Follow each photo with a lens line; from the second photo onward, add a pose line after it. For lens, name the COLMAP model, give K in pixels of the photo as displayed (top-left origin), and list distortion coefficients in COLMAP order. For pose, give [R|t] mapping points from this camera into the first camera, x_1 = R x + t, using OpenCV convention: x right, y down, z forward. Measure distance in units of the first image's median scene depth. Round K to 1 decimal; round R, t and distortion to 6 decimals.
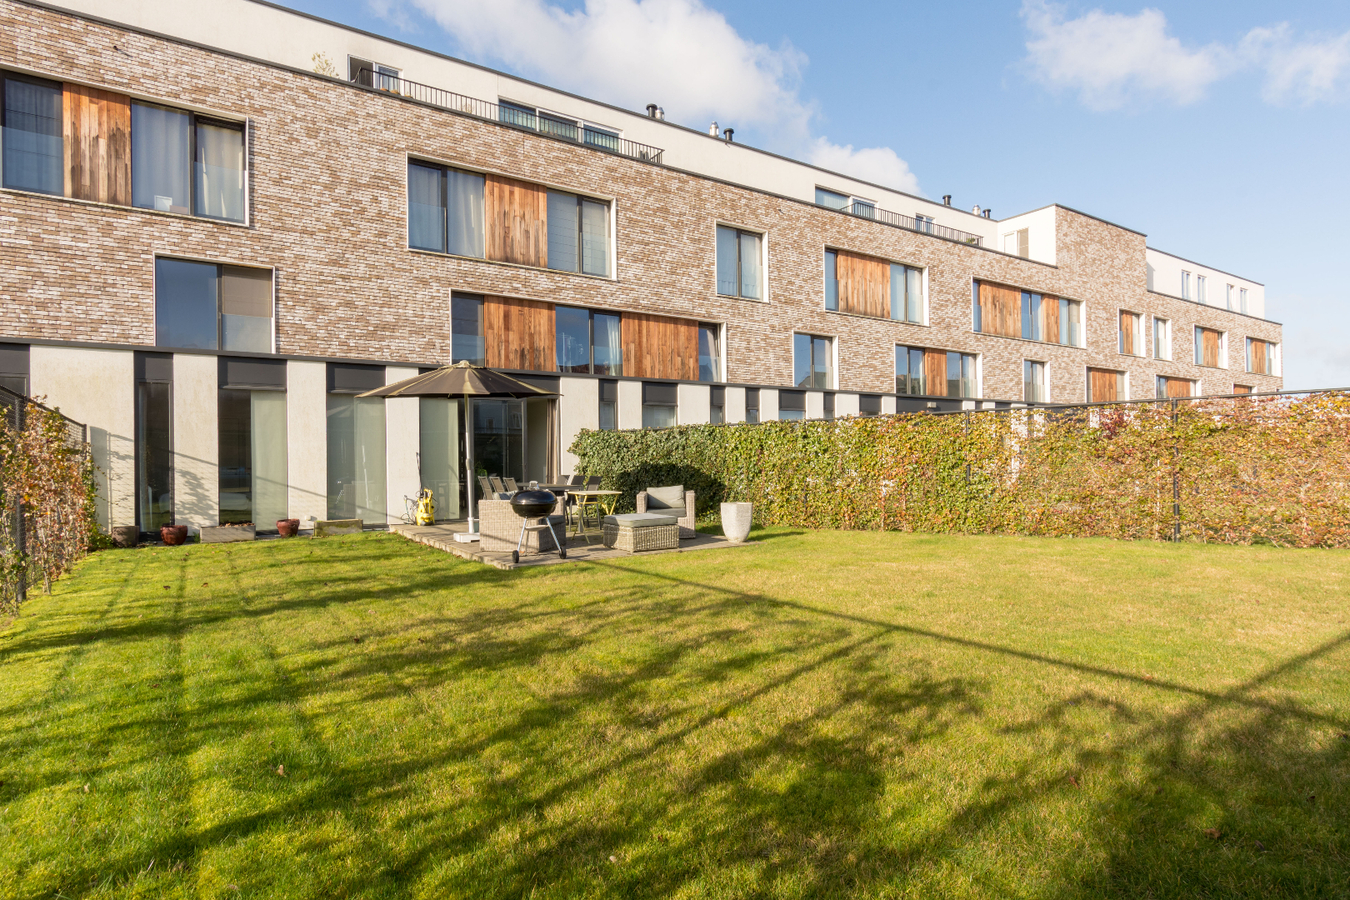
lens RADIAL K [[705.3, 0, 675.0], [0, 705.3, 450.0], [0, 0, 1]] dist [-0.003170, -0.002395]
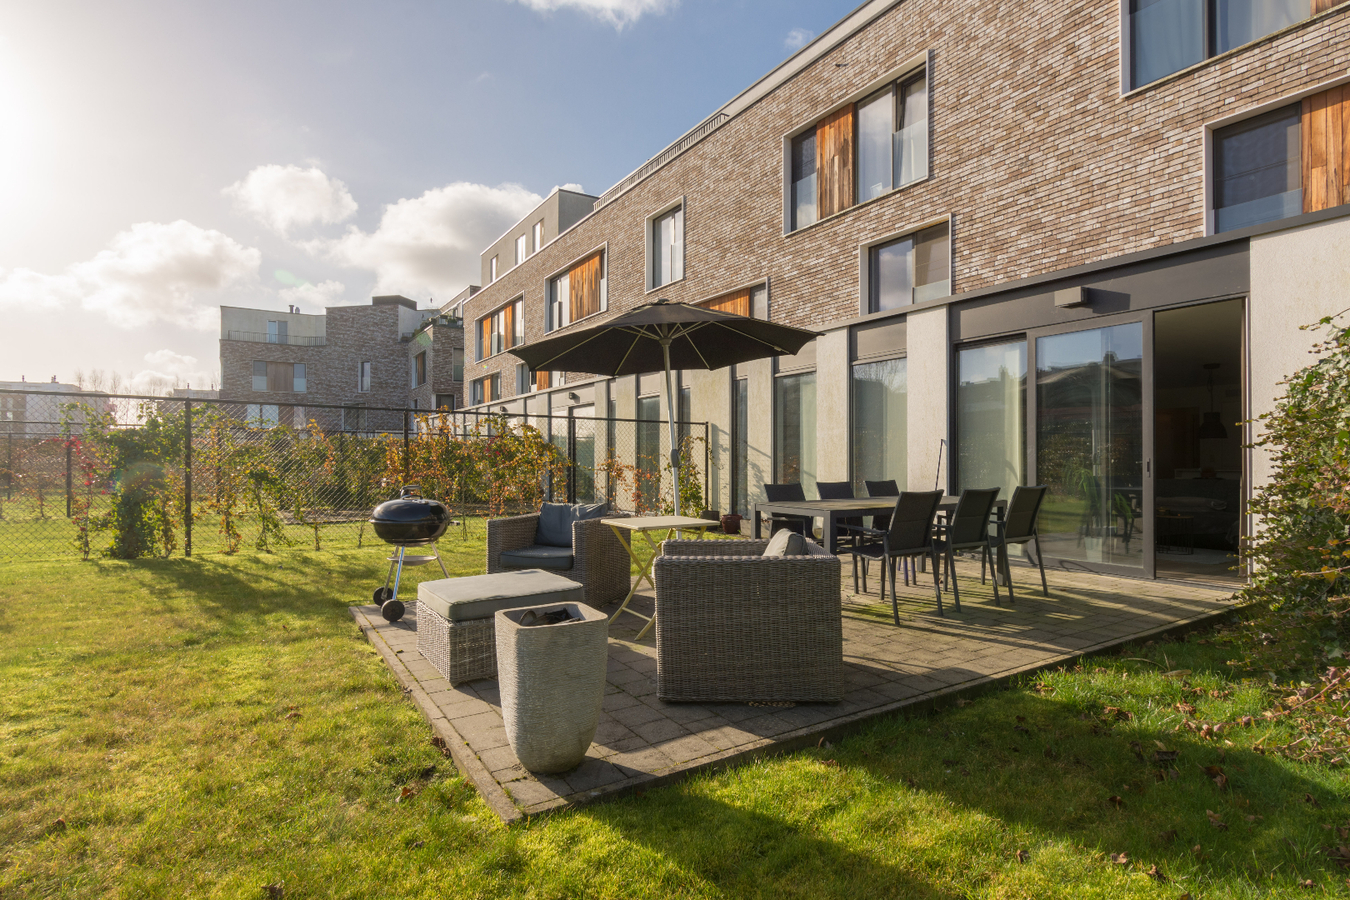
lens RADIAL K [[705.3, 0, 675.0], [0, 705.3, 450.0], [0, 0, 1]] dist [-0.003170, -0.002395]
pose [[-0.039985, -0.011202, -0.999137, 0.206243], [0.005031, 0.999922, -0.011413, 0.014637], [0.999188, -0.005483, -0.039926, 0.603811]]
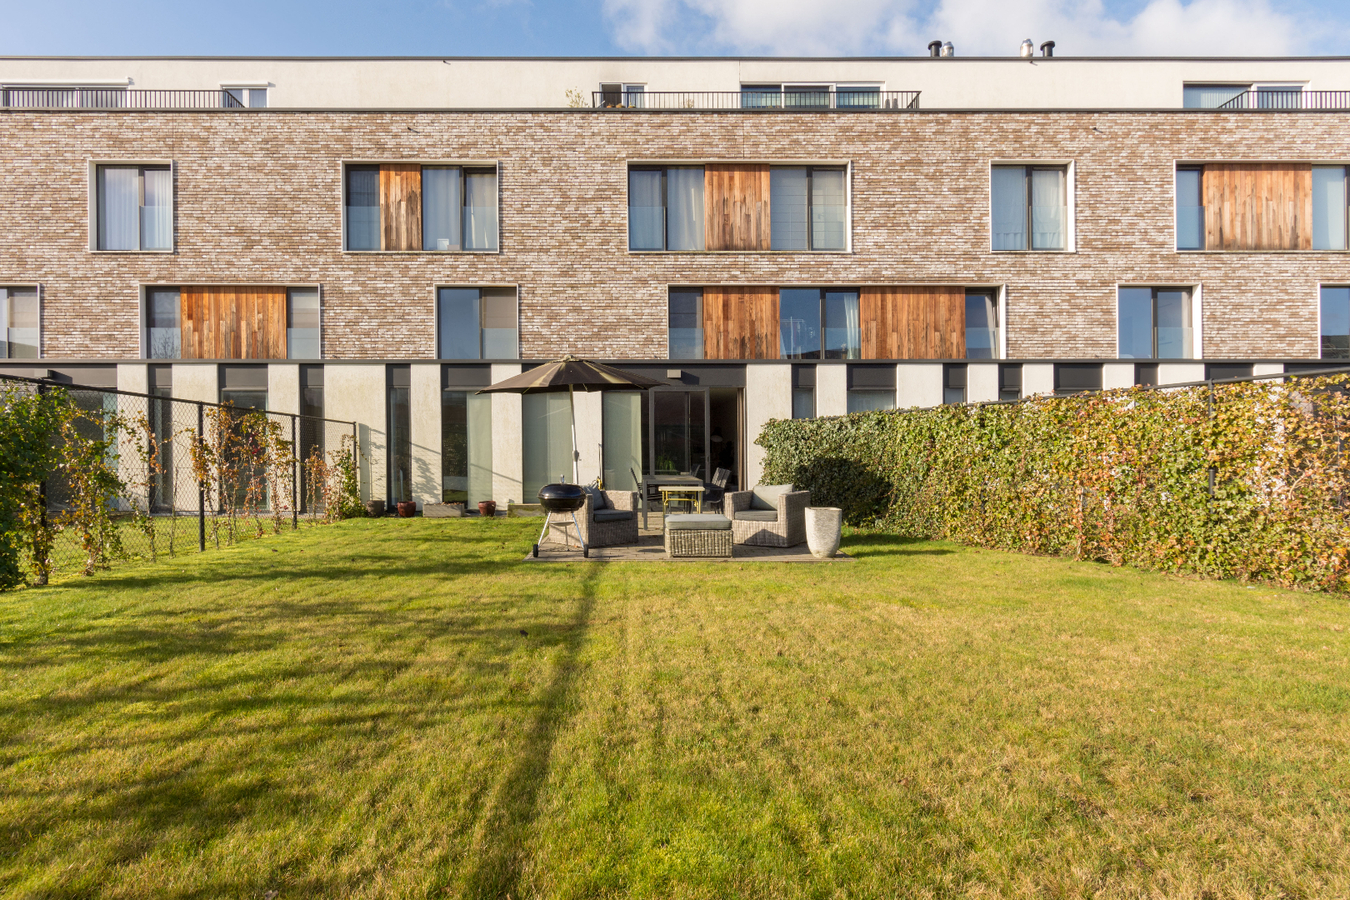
lens RADIAL K [[694.1, 0, 637.6], [0, 694.1, 448.0], [0, 0, 1]] dist [-0.001599, -0.001187]
pose [[0.834556, 0.007330, -0.550875, 0.196362], [-0.001745, 0.999942, 0.010662, -0.001076], [0.550921, -0.007936, 0.834520, 0.124160]]
